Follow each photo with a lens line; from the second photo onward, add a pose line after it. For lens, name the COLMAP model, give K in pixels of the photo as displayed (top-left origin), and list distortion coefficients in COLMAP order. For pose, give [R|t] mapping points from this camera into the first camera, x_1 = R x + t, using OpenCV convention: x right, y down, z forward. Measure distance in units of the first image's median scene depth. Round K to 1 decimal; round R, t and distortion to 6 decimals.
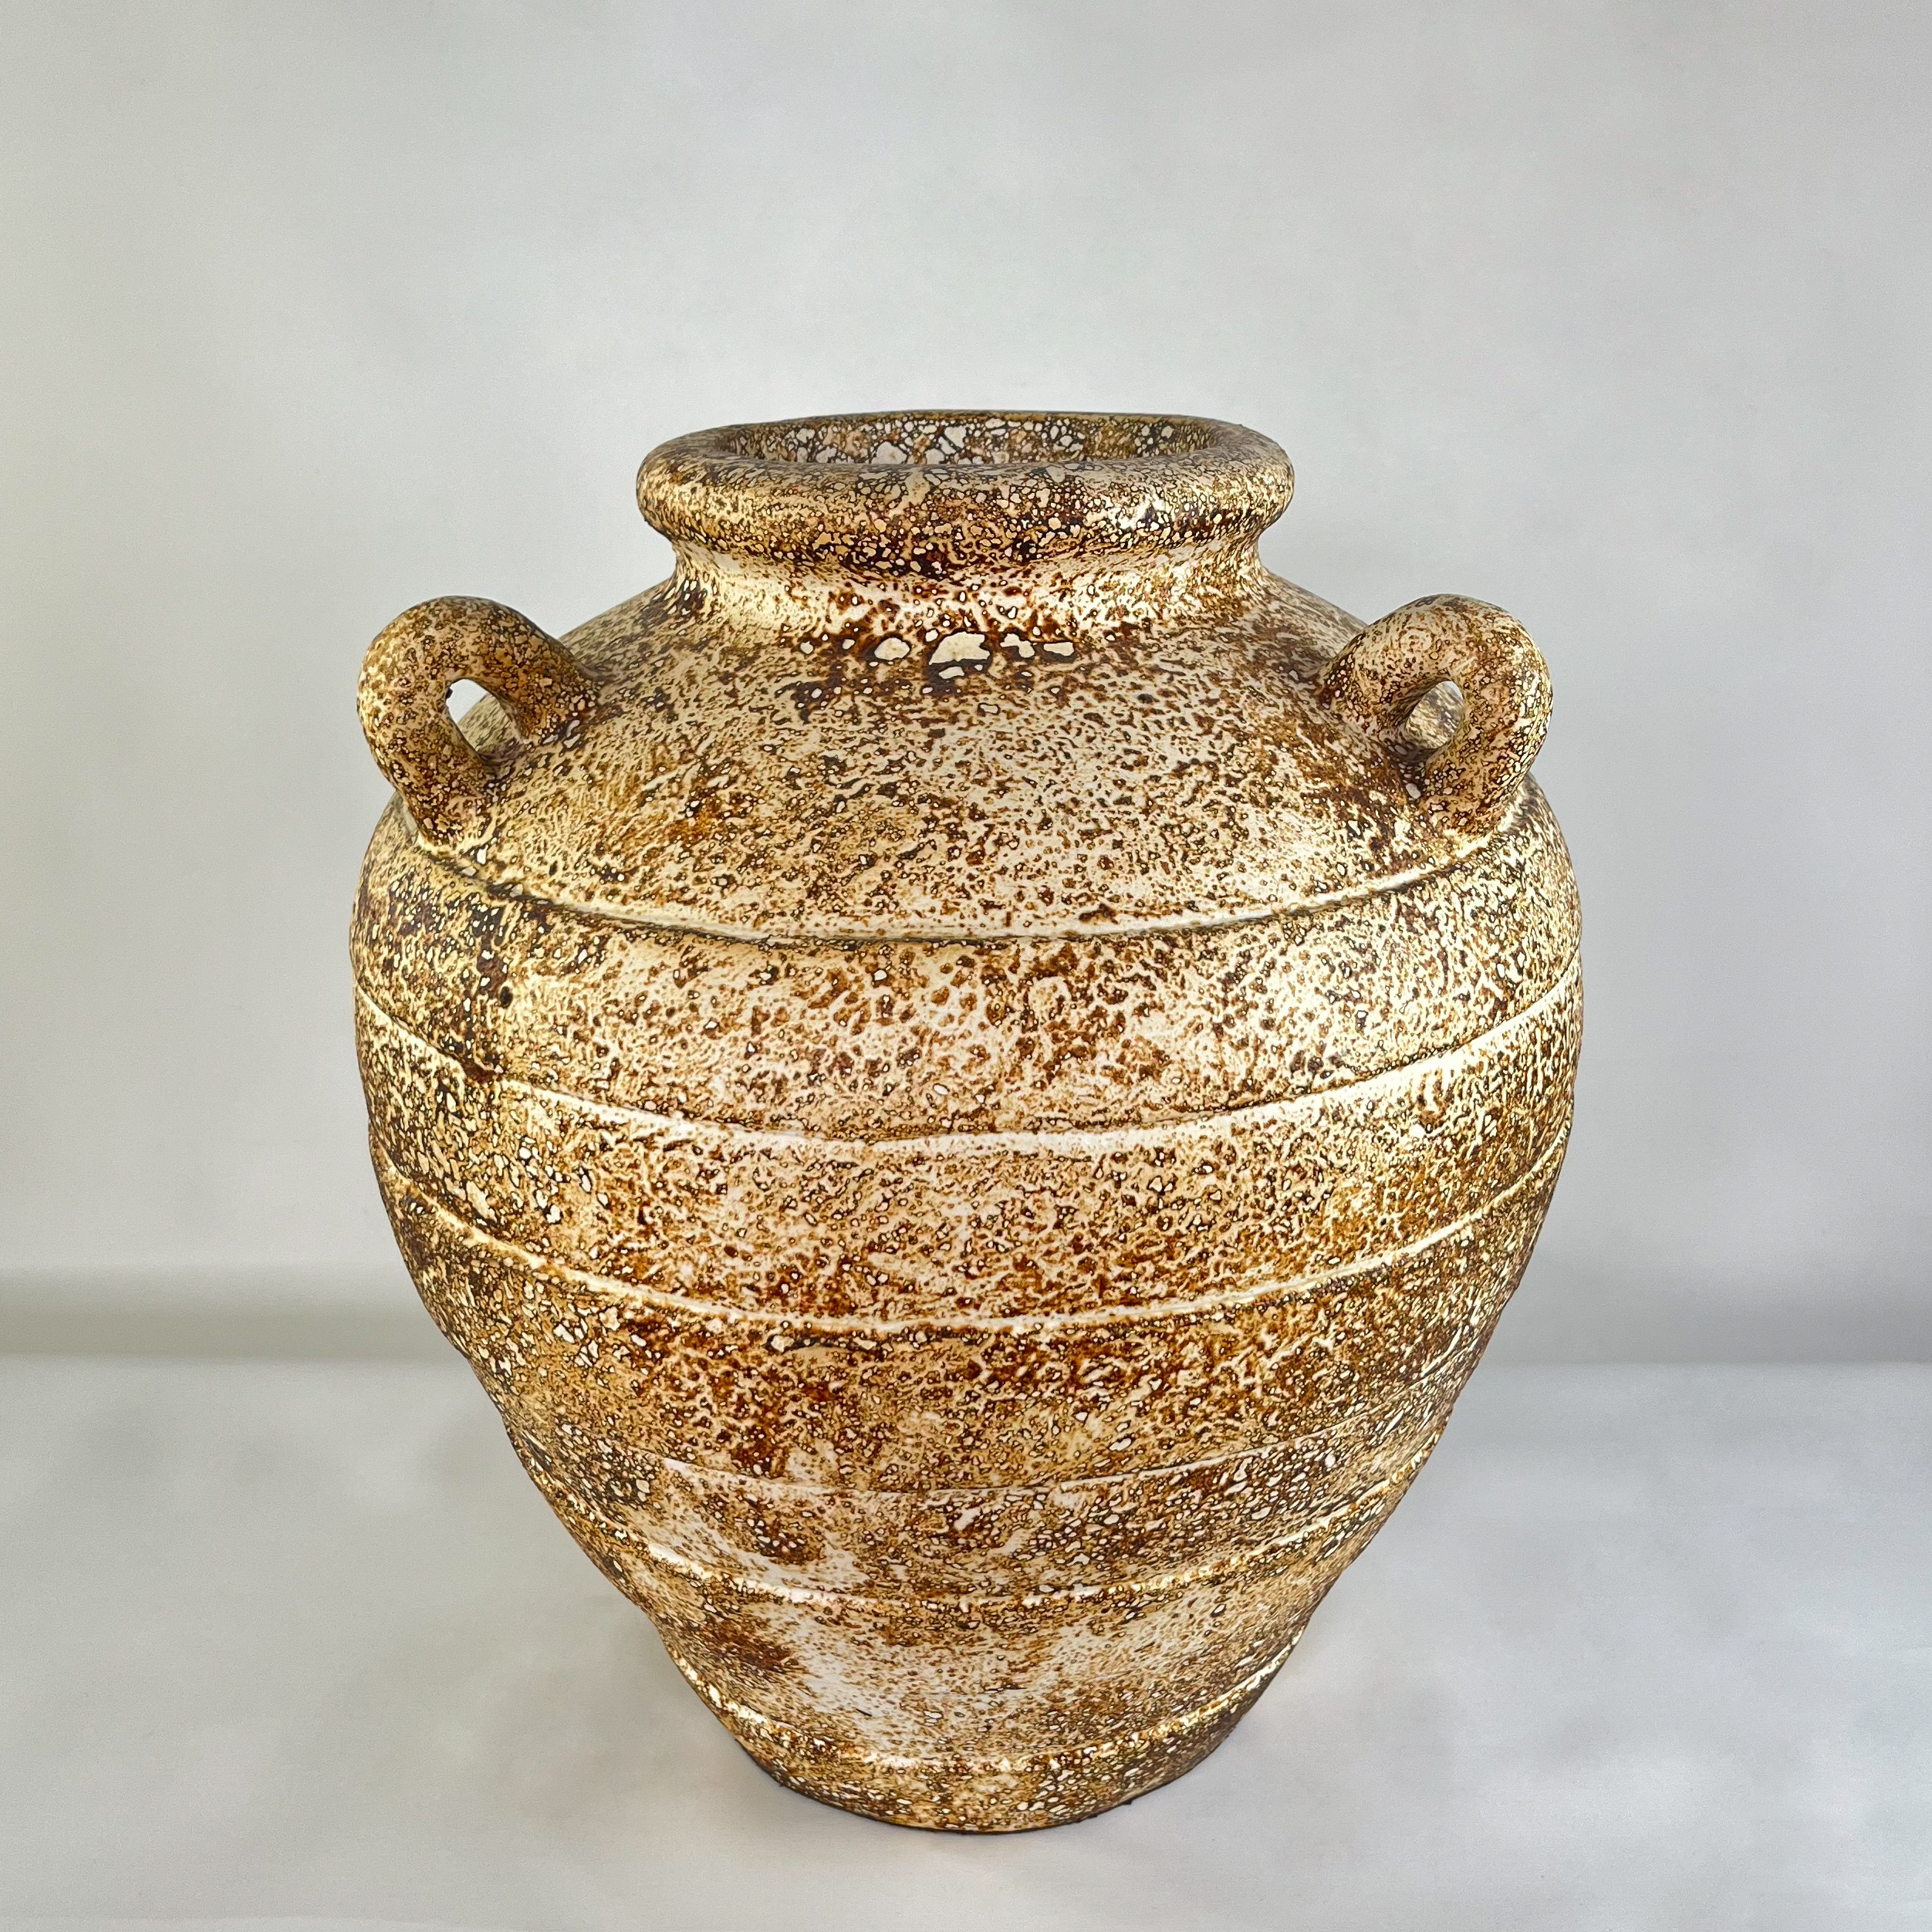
lens RADIAL K [[2381.2, 0, 1008.4], [0, 2381.2, 897.1], [0, 0, 1]] dist [0.201712, -1.016409]
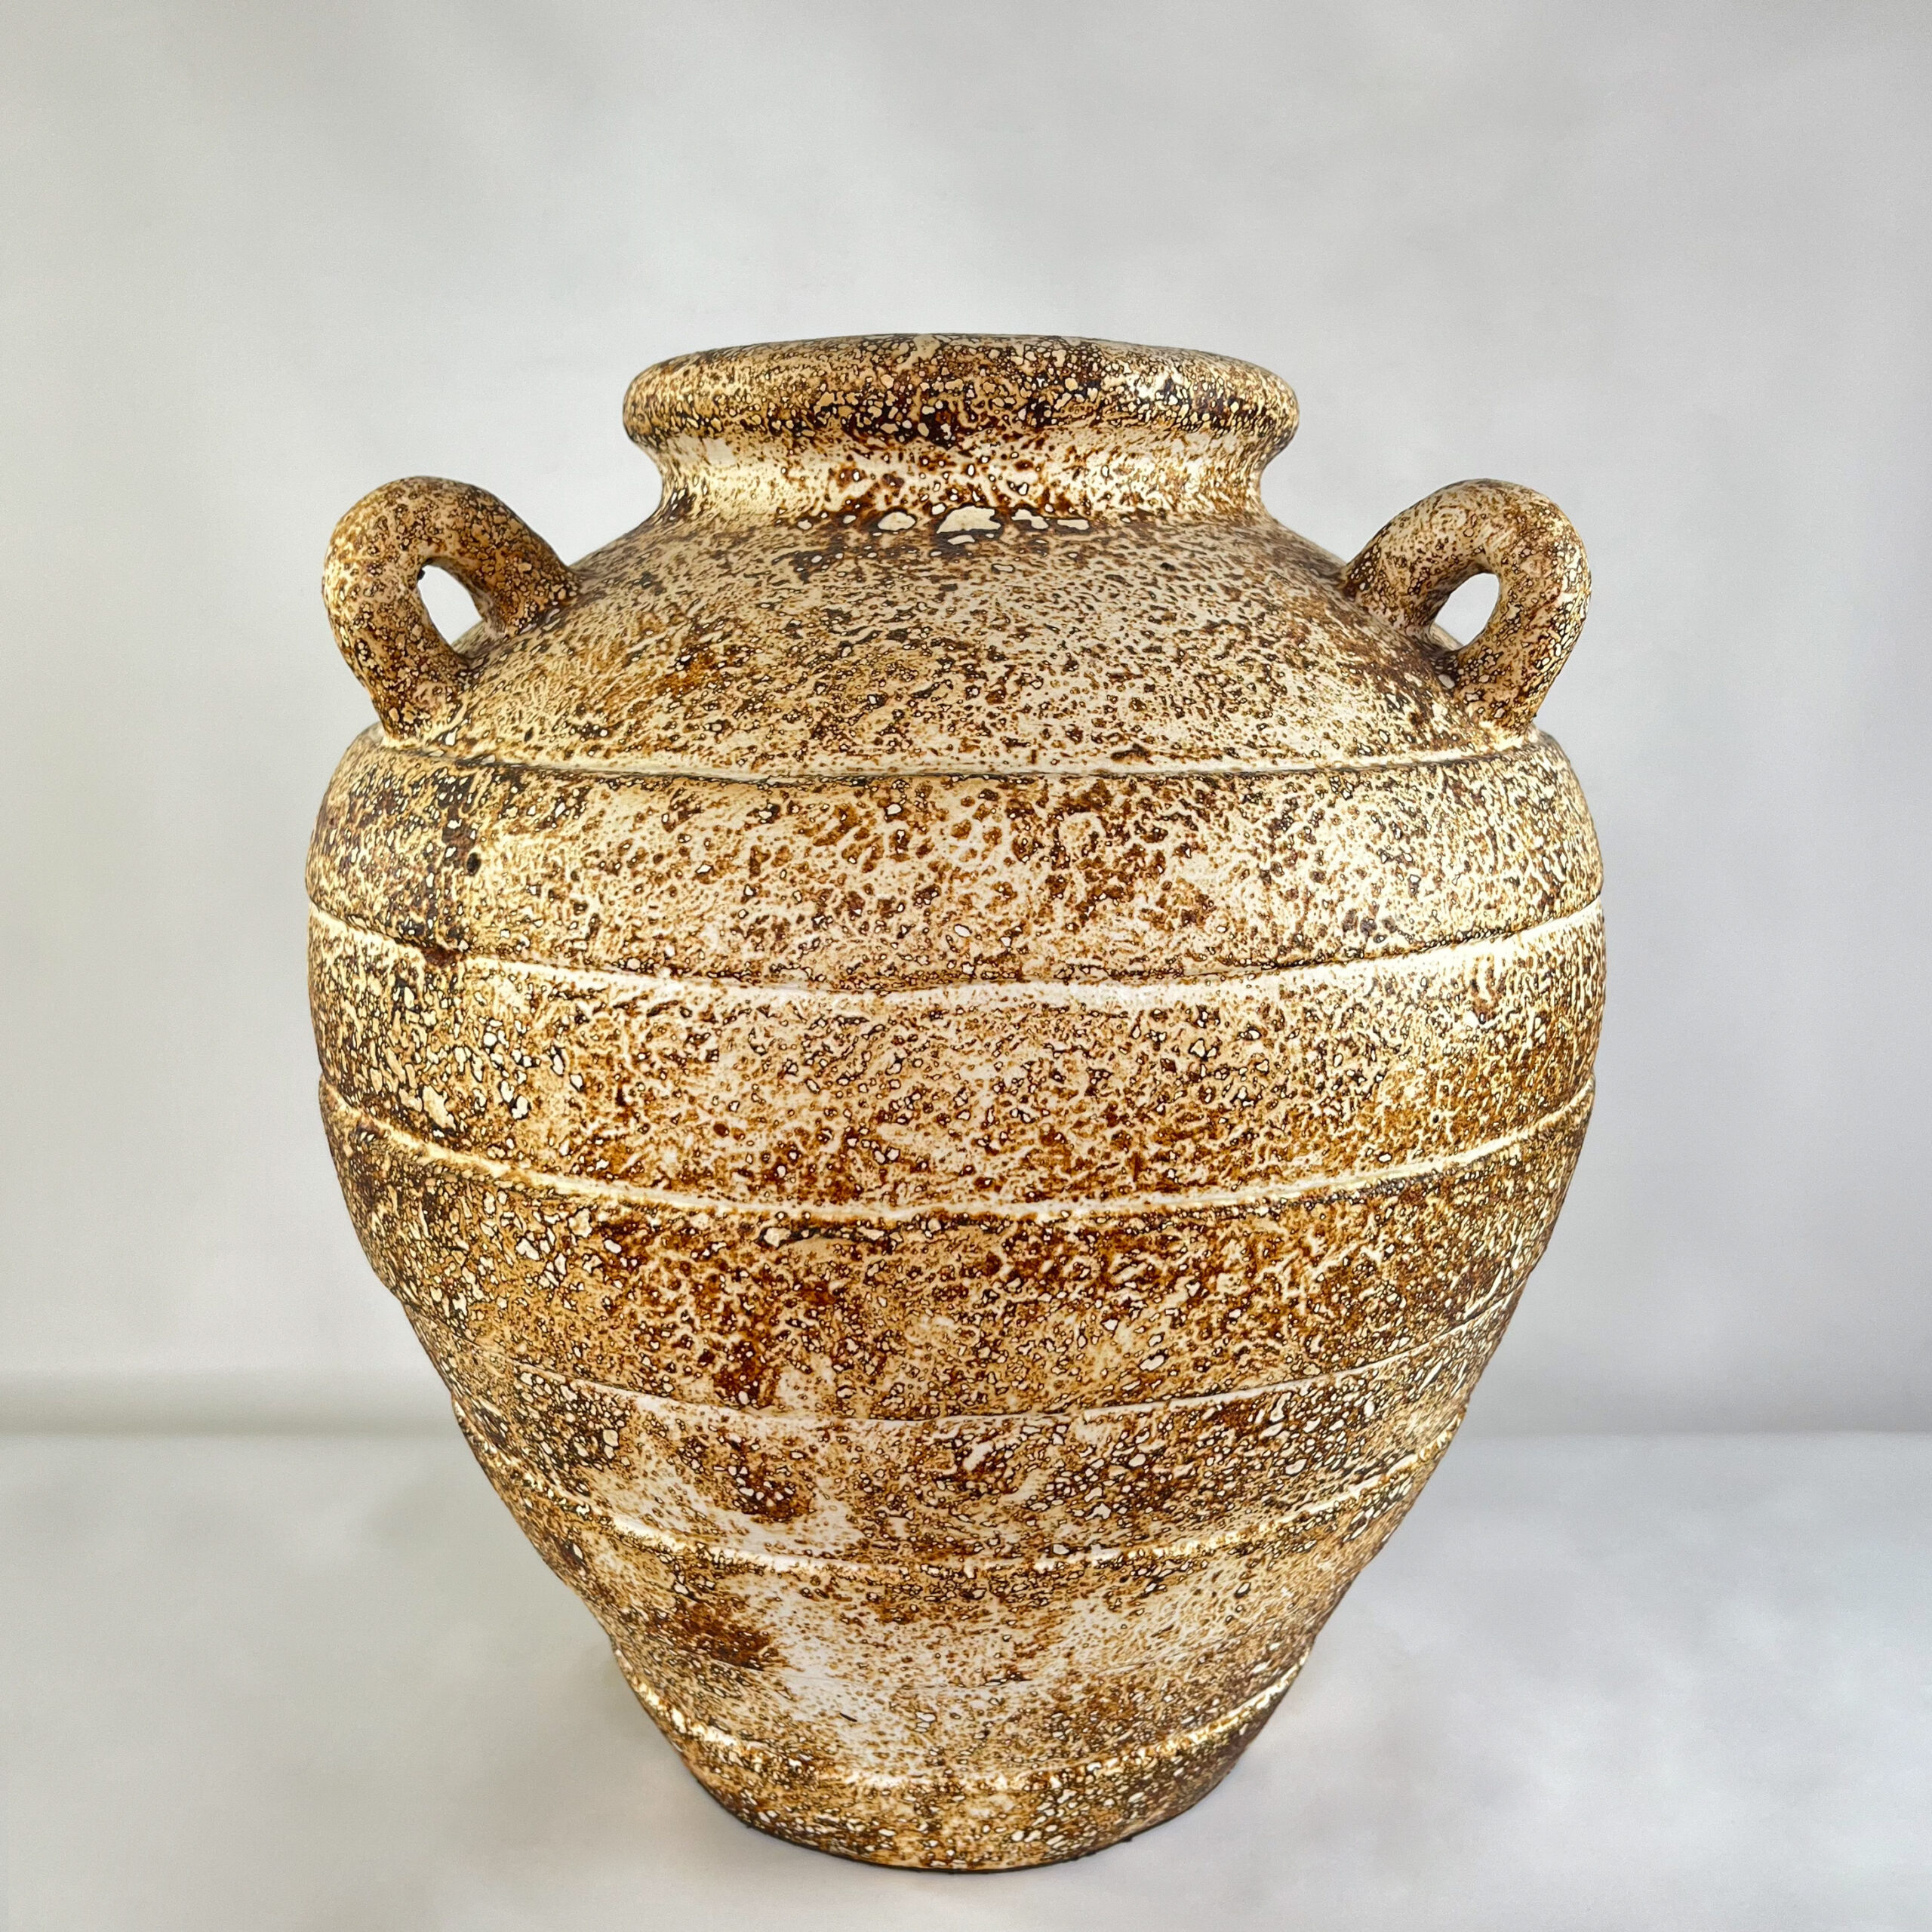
lens RADIAL K [[2053.2, 0, 979.5], [0, 2053.2, 962.2], [0, 0, 1]] dist [0.170274, -0.770171]
pose [[0.999327, 0.005437, 0.036264, -0.046294], [-0.001058, 0.992811, -0.119685, 0.171950], [-0.036654, 0.119566, 0.992149, 0.220346]]
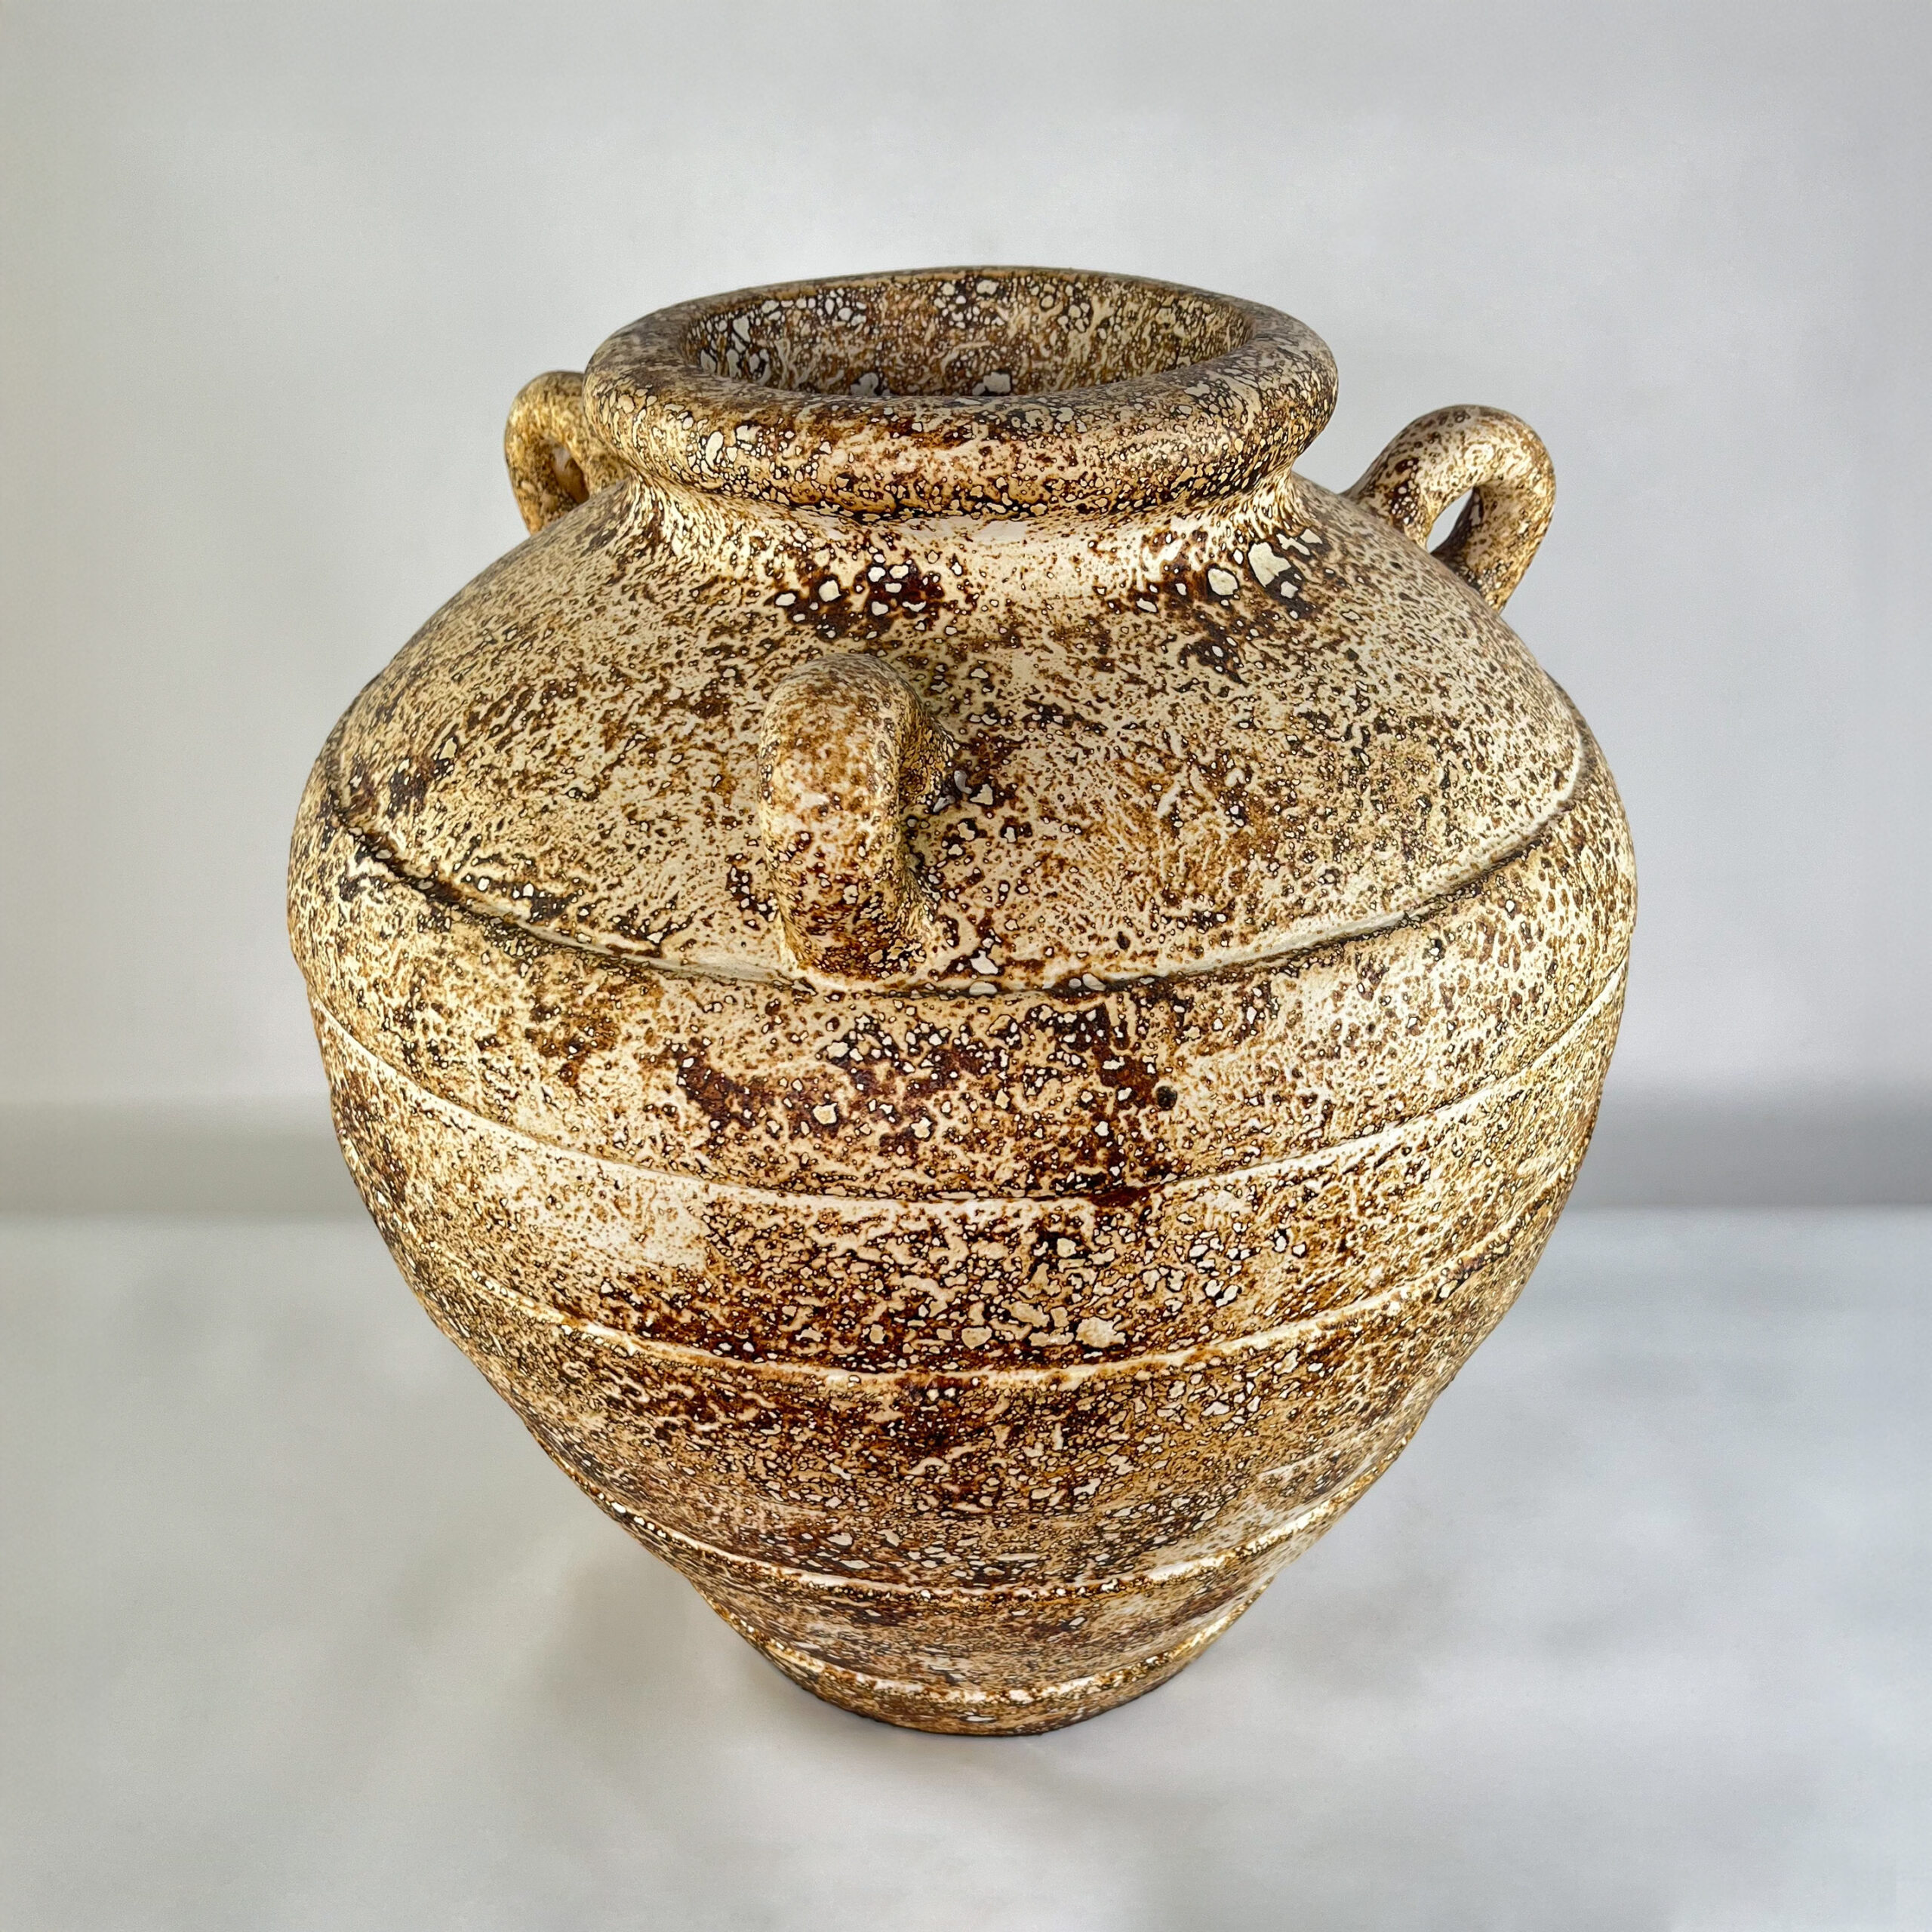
lens RADIAL K [[2082.4, 0, 1045.5], [0, 2082.4, 1081.7], [0, 0, 1]] dist [0.192887, -0.799863]
pose [[0.582630, -0.413695, 0.699570, -0.752122], [0.239981, 0.909947, 0.338238, -0.225310], [-0.776500, -0.029184, 0.629442, 0.564694]]
